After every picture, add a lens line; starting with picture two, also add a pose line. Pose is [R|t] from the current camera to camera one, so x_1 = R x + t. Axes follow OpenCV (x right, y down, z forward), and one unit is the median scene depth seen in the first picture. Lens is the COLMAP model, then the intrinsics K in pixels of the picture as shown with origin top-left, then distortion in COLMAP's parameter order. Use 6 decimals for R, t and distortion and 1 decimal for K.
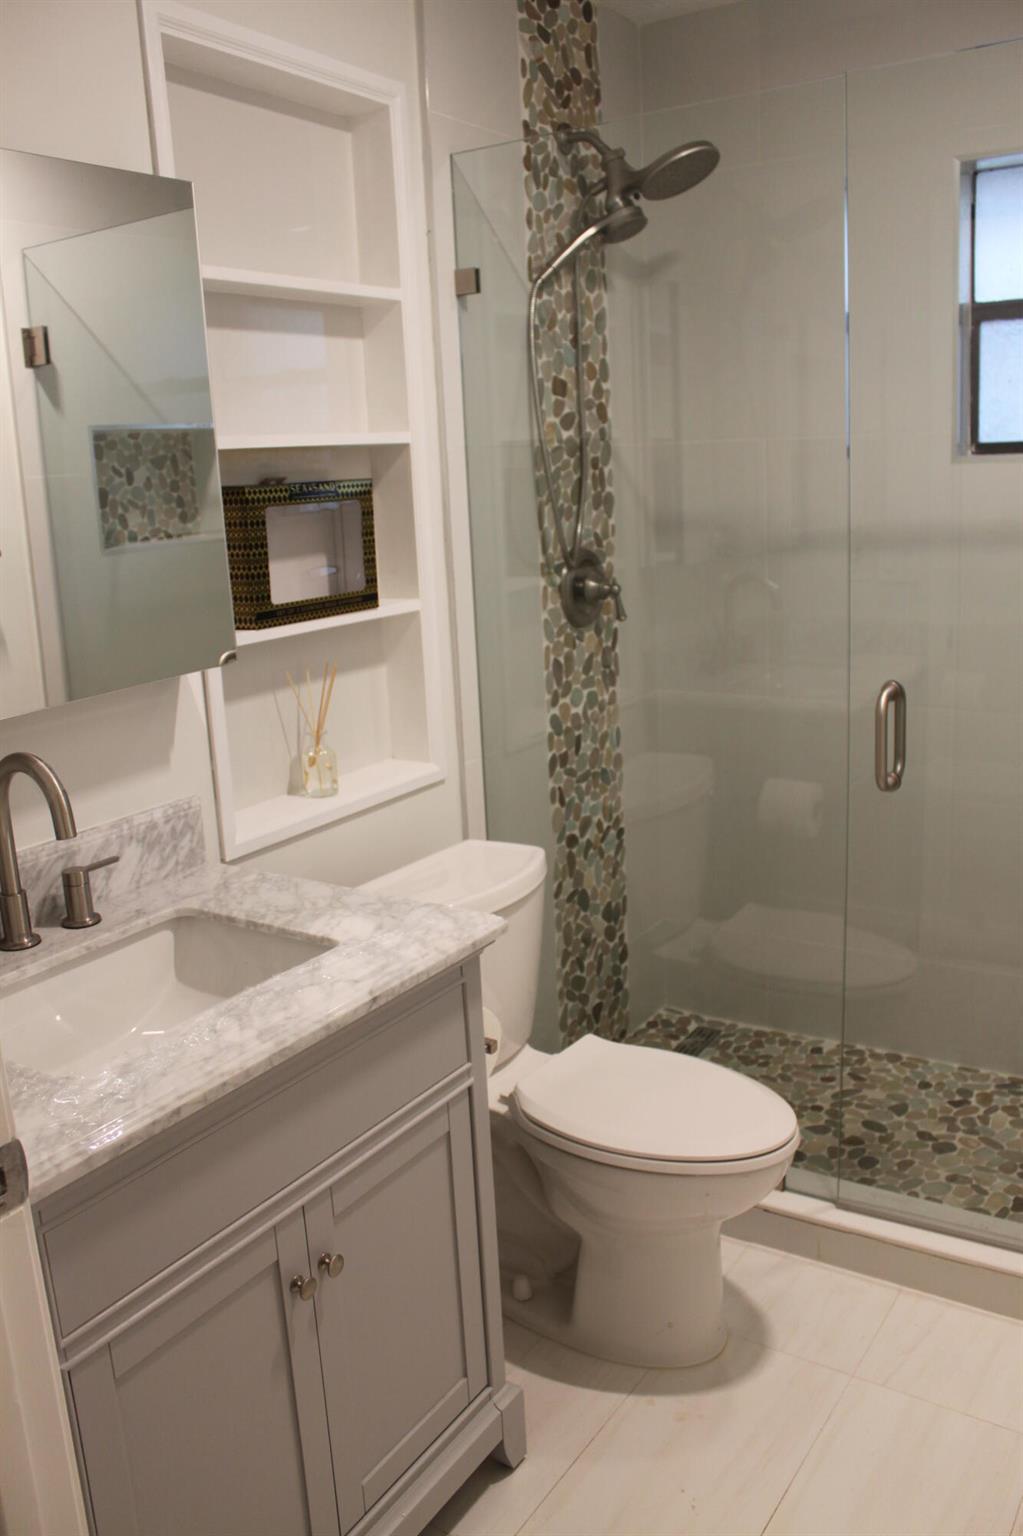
lens RADIAL K [[1278.8, 0, 528.6], [0, 1278.8, 768.1], [0, 0, 1]] dist [-0.167665, 0.150084]
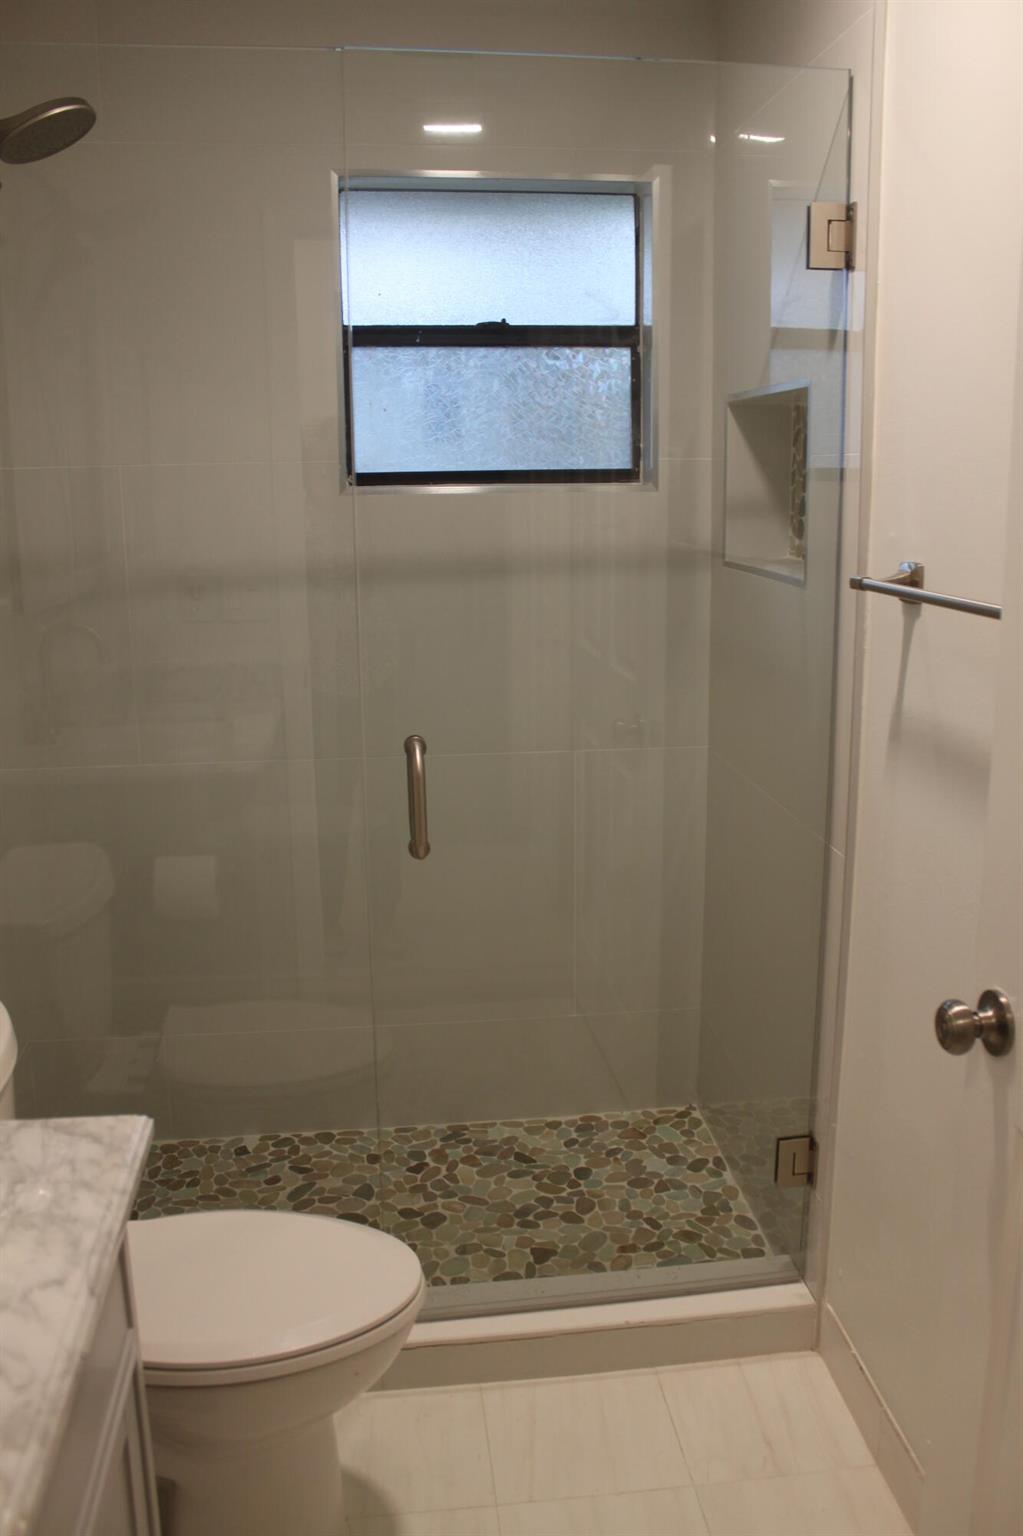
lens RADIAL K [[1278.6, 0, 518.1], [0, 1278.6, 773.2], [0, 0, 1]] dist [-0.167767, 0.147996]
pose [[0.766642, -0.104320, 0.633544, -0.176385], [0.121456, 0.992461, 0.016447, -0.036846], [-0.630483, 0.064339, 0.773532, 0.196652]]
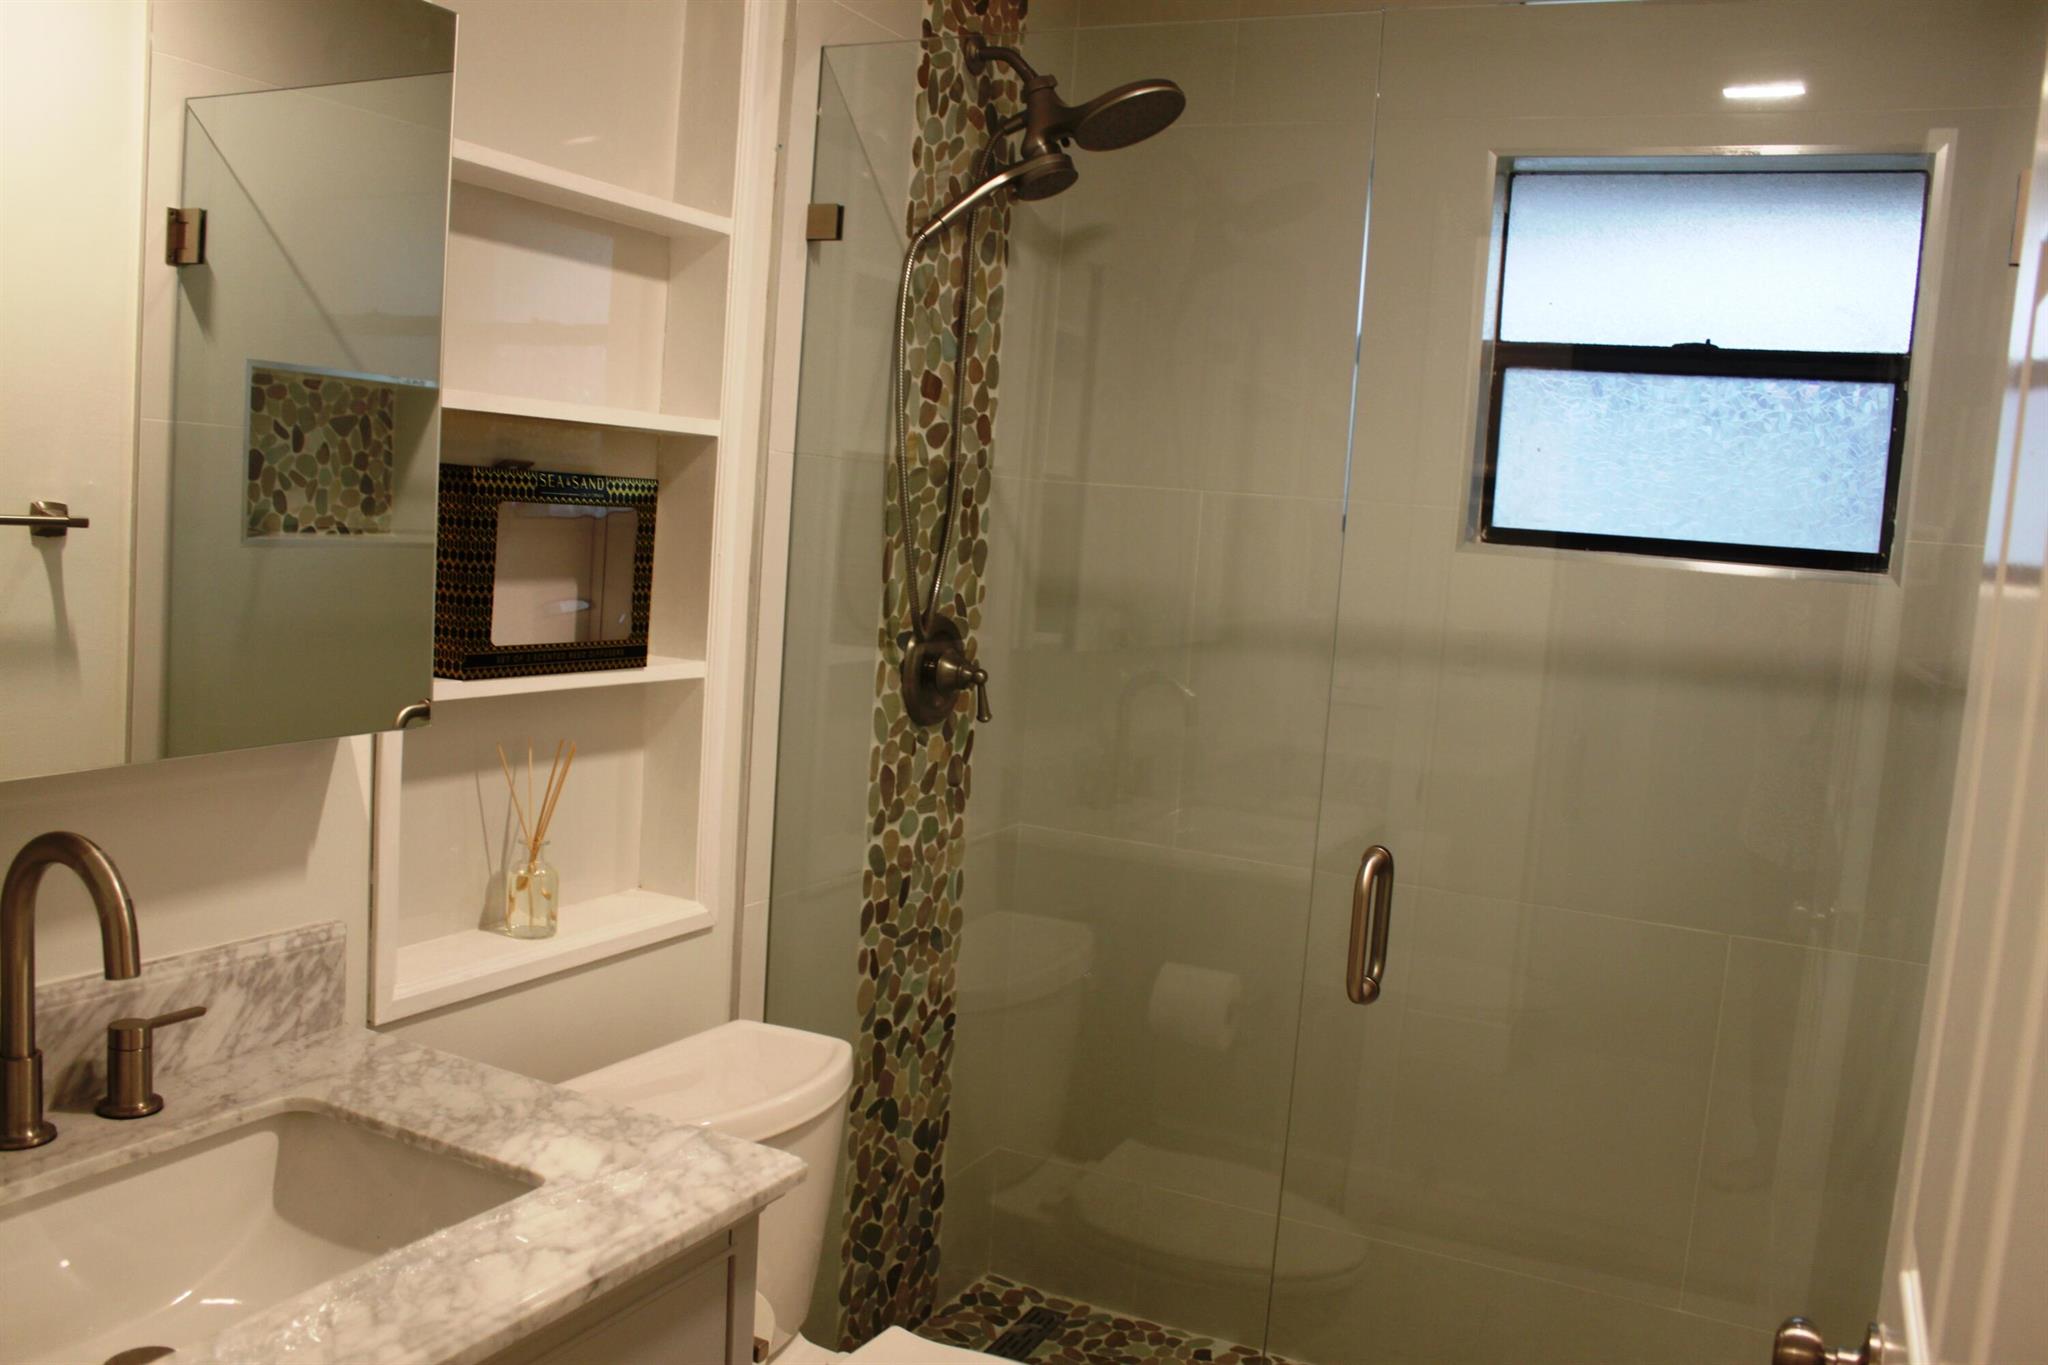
lens RADIAL K [[1705.1, 0, 1020.4], [0, 1705.1, 703.0], [0, 0, 1]] dist [-0.167665, 0.150084]
pose [[0.987232, 0.103360, 0.121199, -0.023398], [-0.087900, 0.988049, -0.126624, -0.008544], [-0.132839, 0.114354, 0.984519, 0.070308]]
